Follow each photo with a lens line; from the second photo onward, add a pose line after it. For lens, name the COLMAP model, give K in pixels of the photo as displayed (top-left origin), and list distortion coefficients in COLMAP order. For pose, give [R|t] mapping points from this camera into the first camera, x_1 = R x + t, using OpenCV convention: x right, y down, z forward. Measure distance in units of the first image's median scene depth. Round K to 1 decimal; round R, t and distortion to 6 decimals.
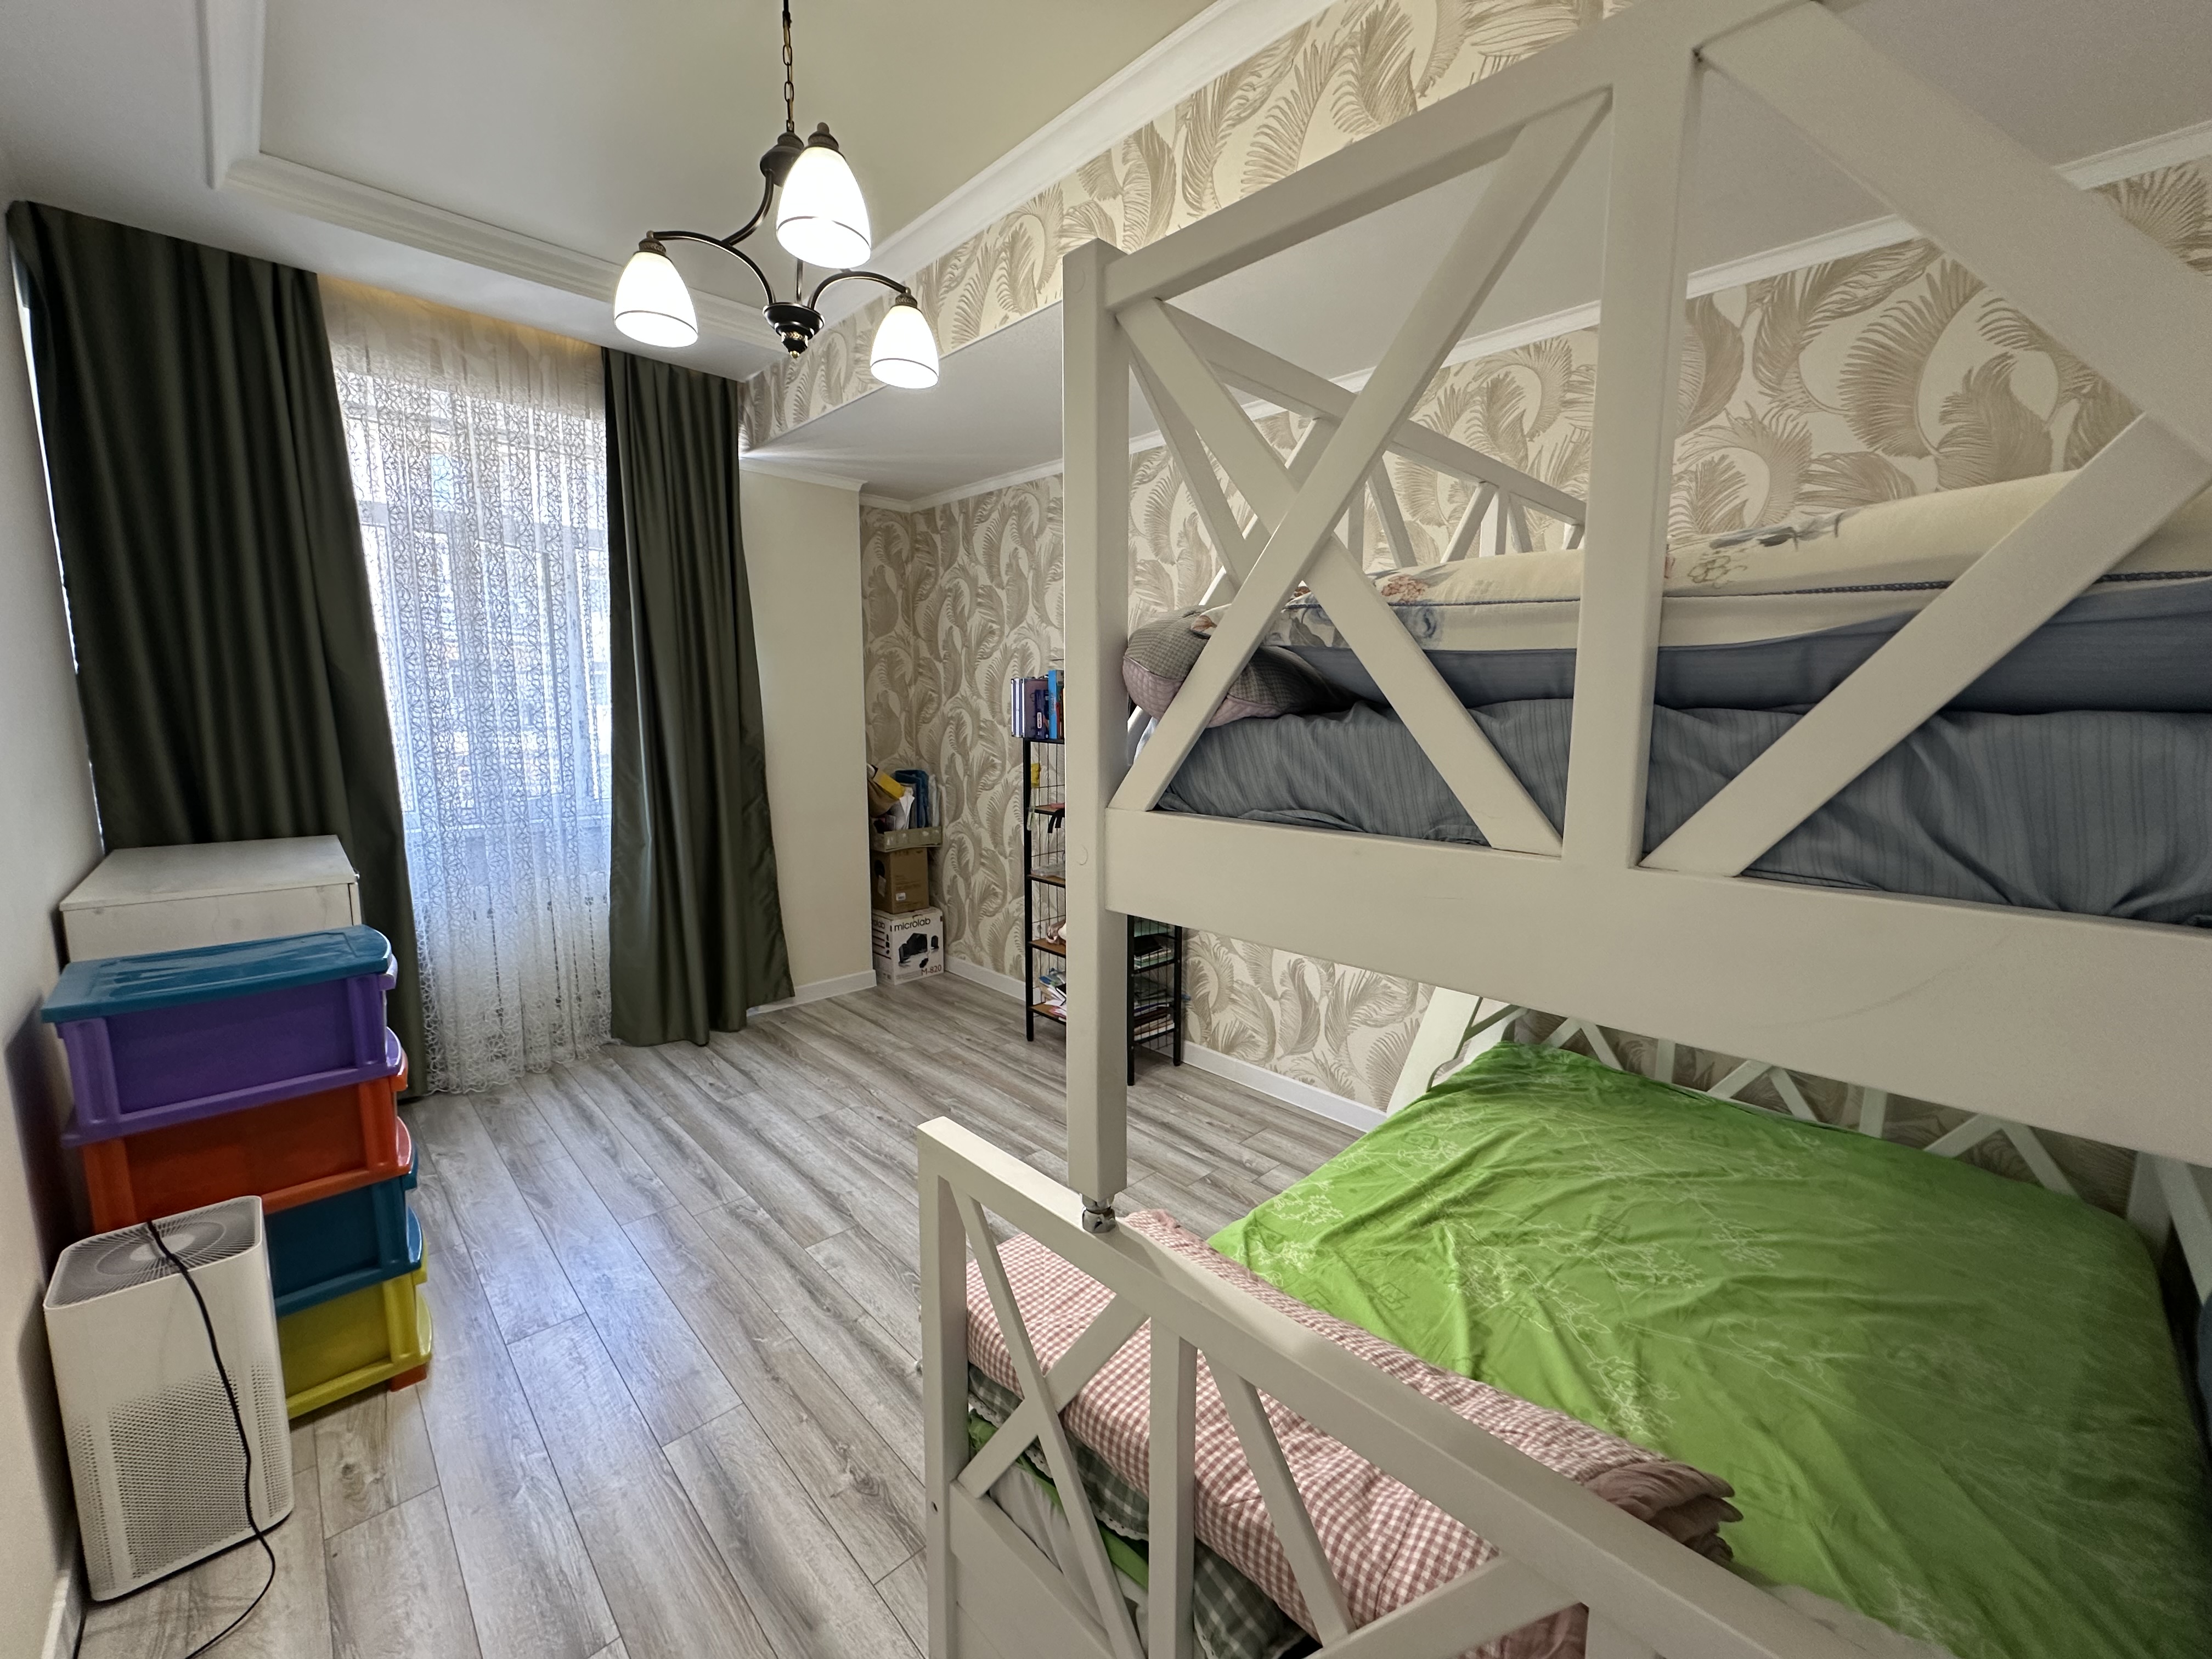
lens RADIAL K [[886.5, 0, 1107.2], [0, 886.5, 828.6], [0, 0, 1]] dist [-0.001334, -0.000098]
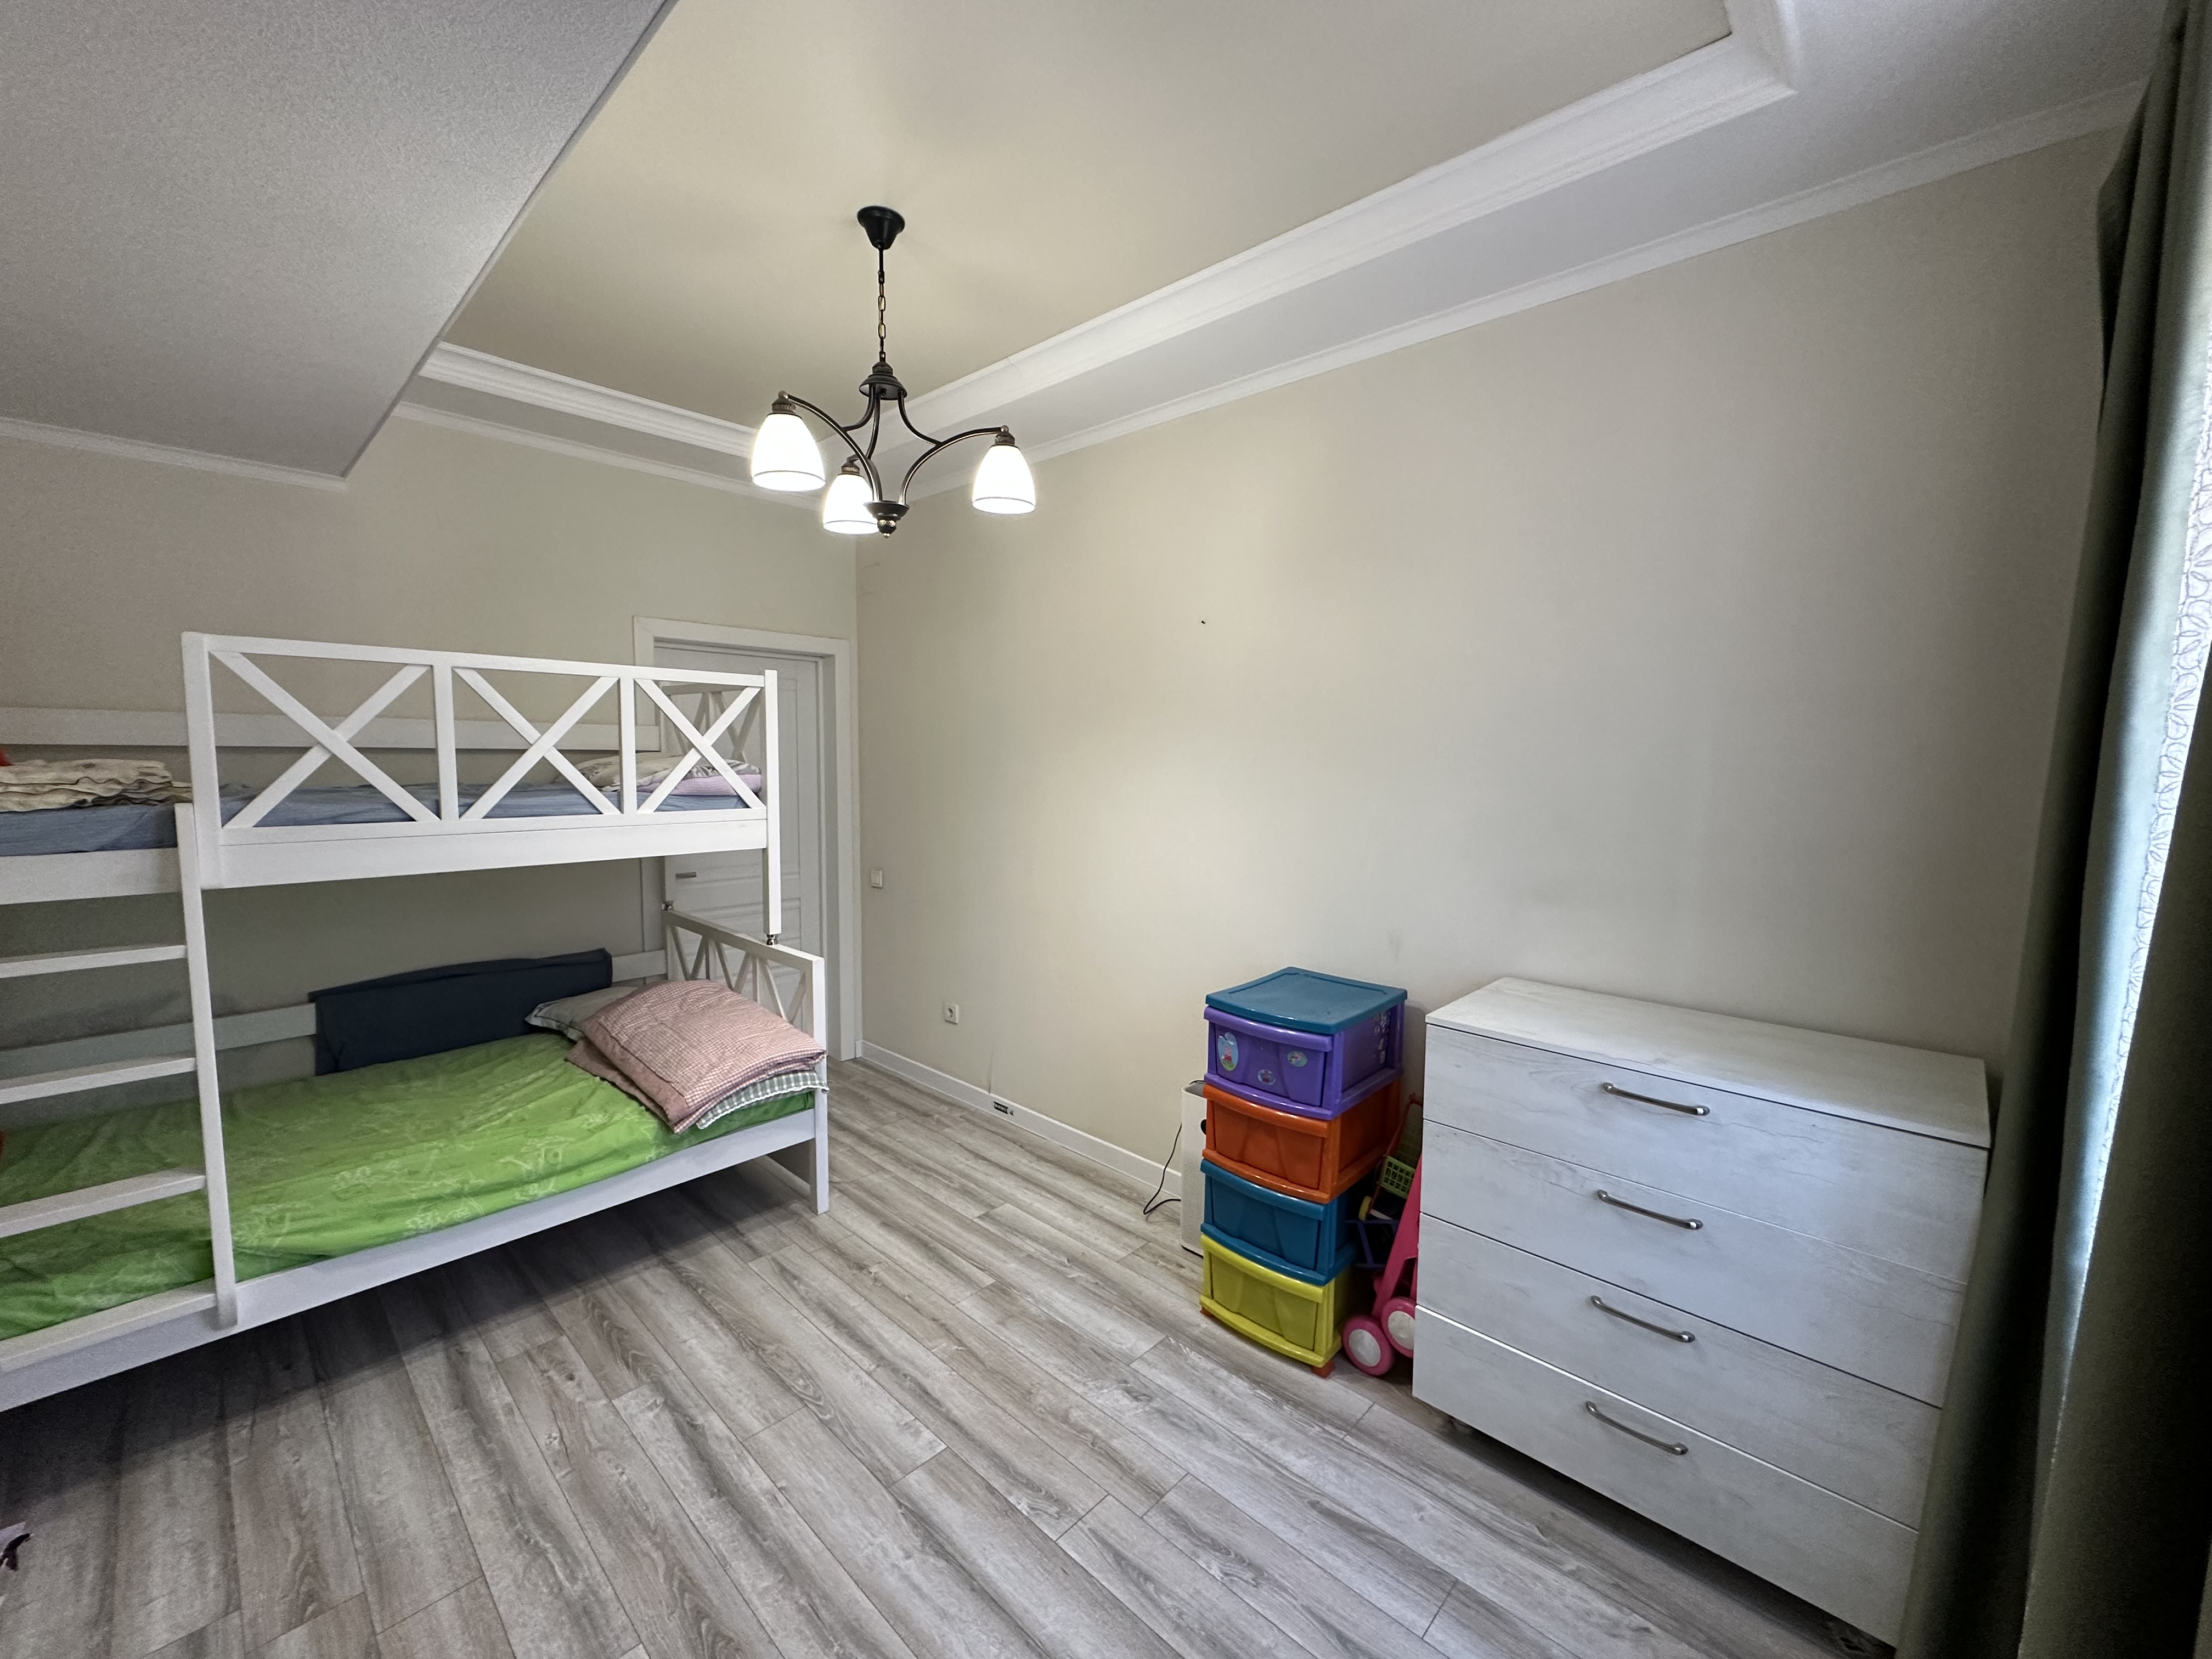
lens RADIAL K [[886.5, 0, 1107.3], [0, 886.5, 837.1], [0, 0, 1]] dist [-0.001334, -0.000098]
pose [[-0.998669, -0.014787, -0.049417, -0.479691], [-0.025947, 0.972006, 0.233519, -0.329953], [0.044580, 0.234491, -0.971096, 1.834357]]
